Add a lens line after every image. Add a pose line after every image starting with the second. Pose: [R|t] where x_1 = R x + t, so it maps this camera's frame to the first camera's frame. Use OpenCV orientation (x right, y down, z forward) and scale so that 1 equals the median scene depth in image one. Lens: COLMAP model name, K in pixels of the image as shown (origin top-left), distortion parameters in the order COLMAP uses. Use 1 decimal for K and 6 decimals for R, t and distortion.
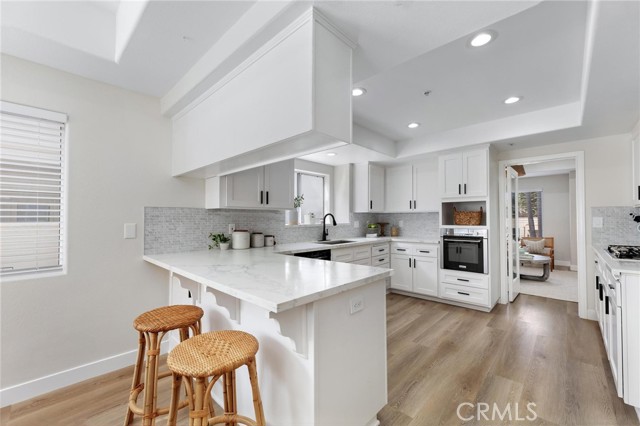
lens RADIAL K [[266.4, 0, 320.7], [0, 266.4, 212.2], [0, 0, 1]] dist [0.000255, 0.000166]
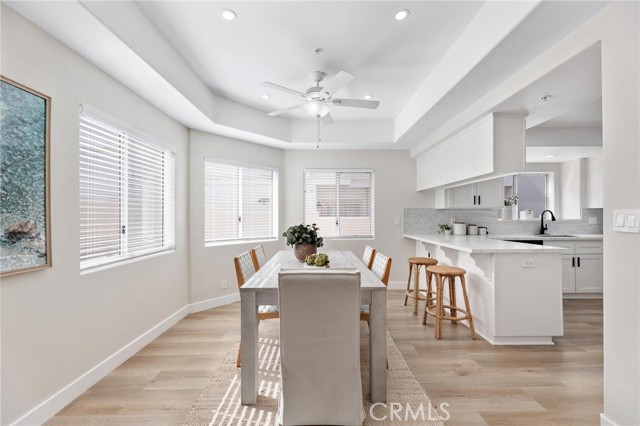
lens RADIAL K [[252.4, 0, 321.4], [0, 252.4, 213.7], [0, 0, 1]] dist [0.001554, -0.000009]
pose [[0.693031, -0.006528, -0.720878, 0.191920], [0.019583, 0.999760, 0.009774, -0.011694], [0.720641, -0.020891, 0.692993, -0.557968]]
